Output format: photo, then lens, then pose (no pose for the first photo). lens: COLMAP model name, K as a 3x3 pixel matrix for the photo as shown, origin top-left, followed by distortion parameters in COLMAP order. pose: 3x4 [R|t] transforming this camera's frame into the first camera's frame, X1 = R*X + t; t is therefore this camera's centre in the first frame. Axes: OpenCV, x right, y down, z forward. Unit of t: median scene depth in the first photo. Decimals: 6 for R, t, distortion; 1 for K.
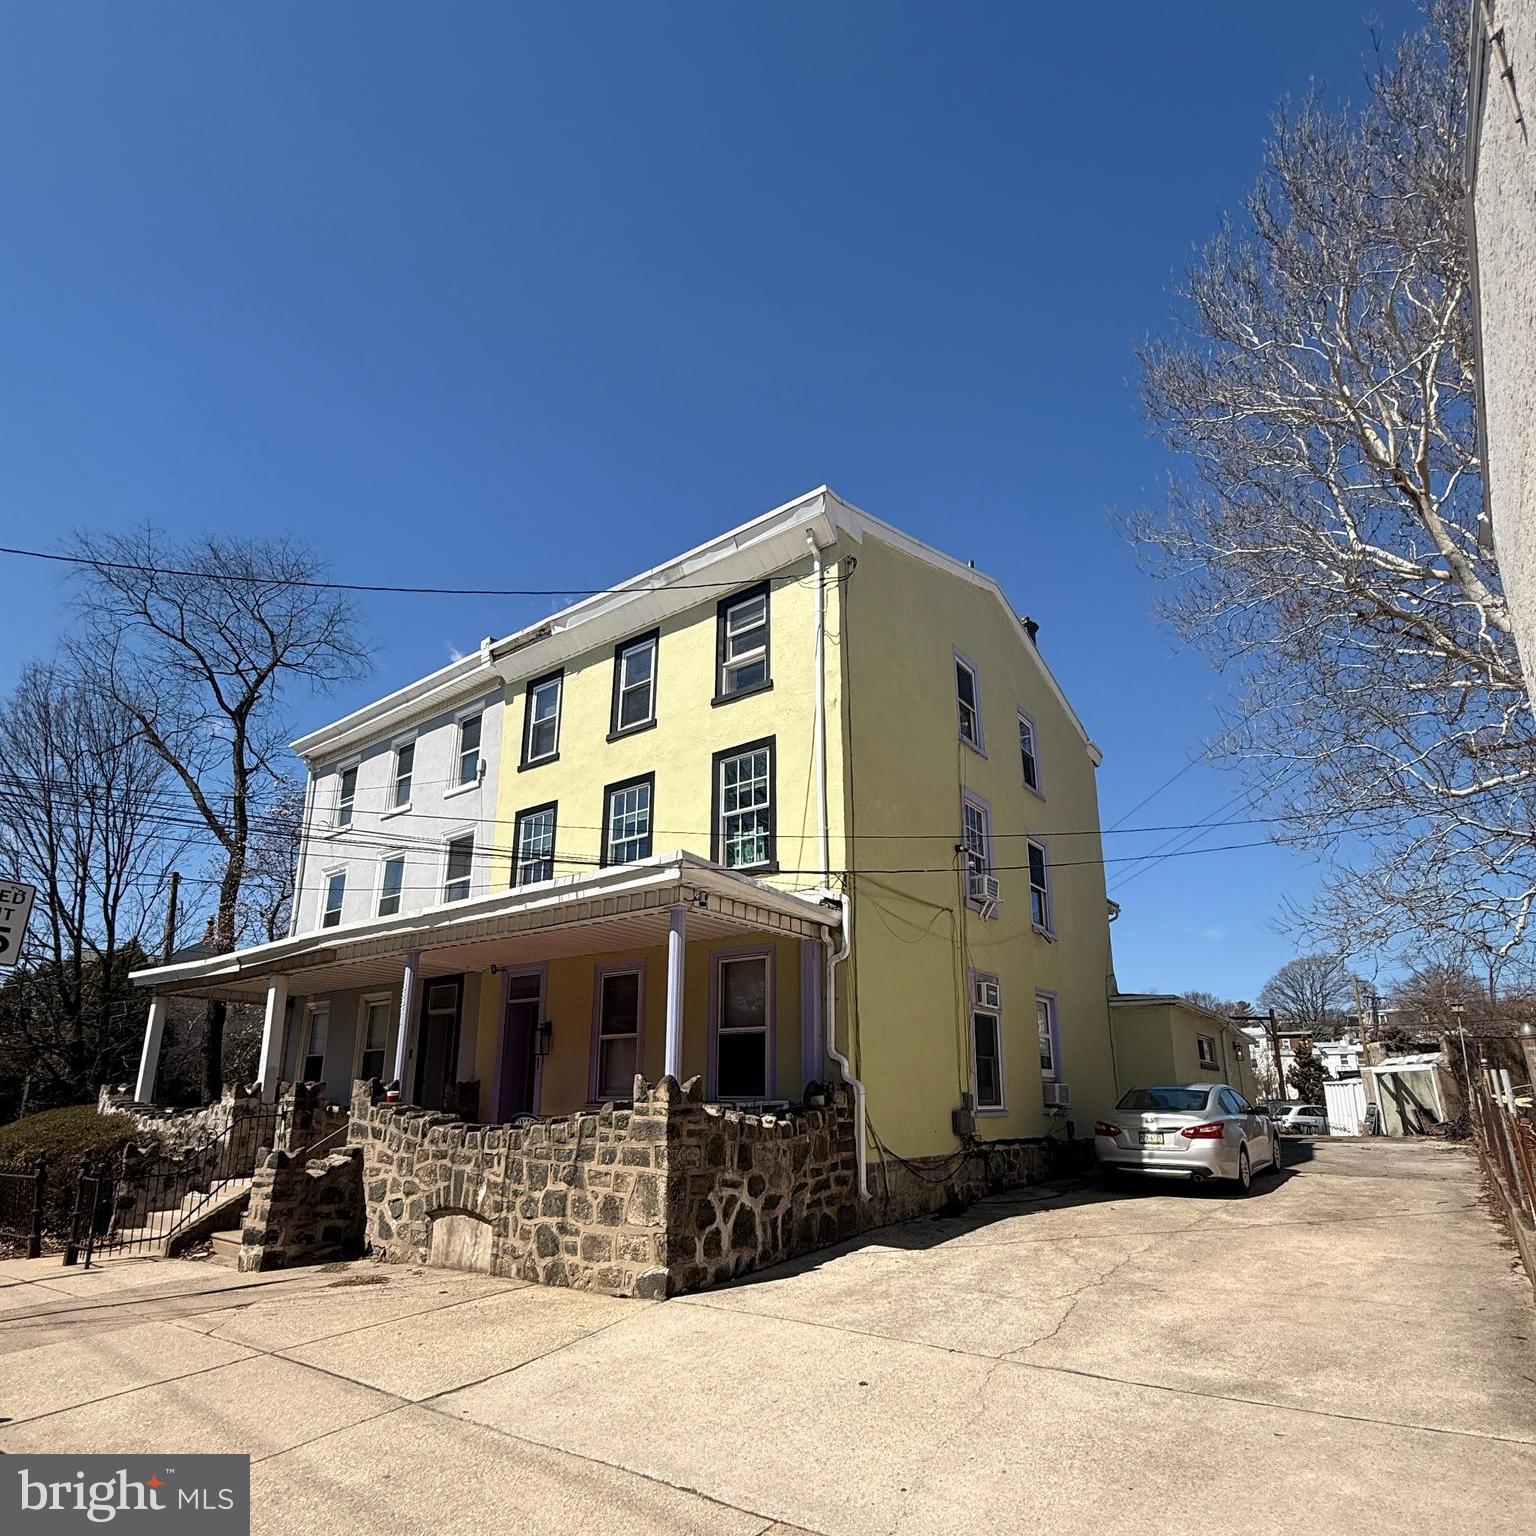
lens RADIAL K [[881.5, 0, 731.2], [0, 881.5, 870.9], [0, 0, 1]] dist [-0.000127, 0.000377]
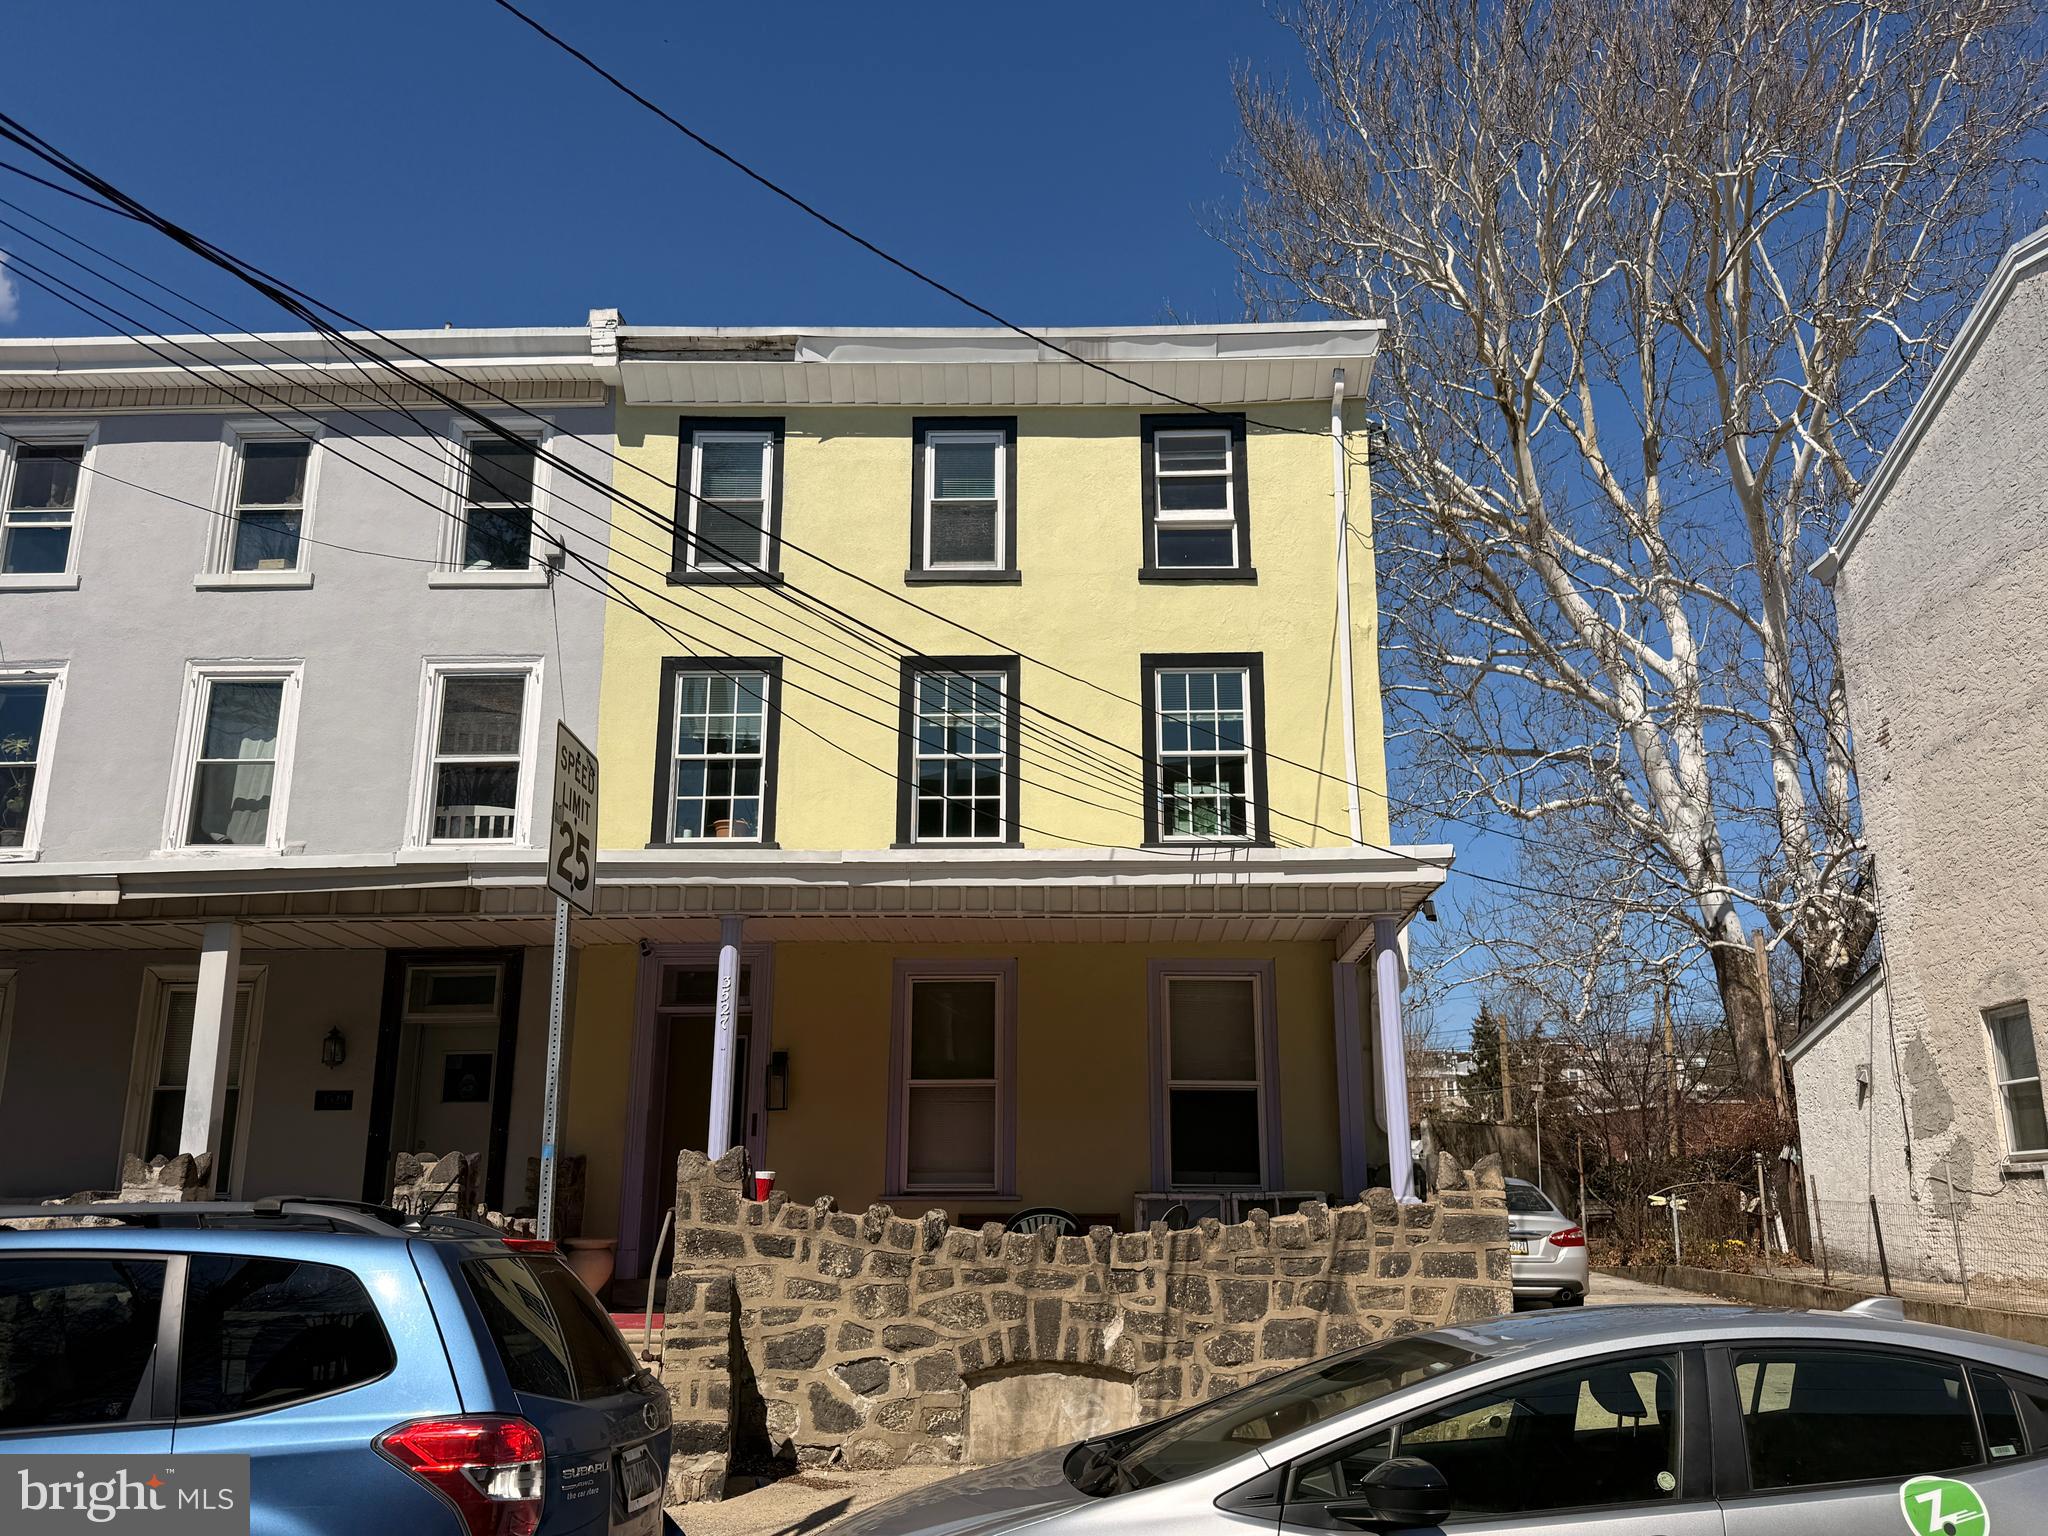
lens RADIAL K [[1639.4, 0, 1037.4], [0, 1639.4, 767.1], [0, 0, 1]] dist [0.161018, -0.296688]
pose [[0.813578, 0.148420, 0.562194, -0.996261], [-0.146023, 0.988041, -0.049526, 0.027066], [-0.562821, -0.041800, 0.825521, 0.050452]]
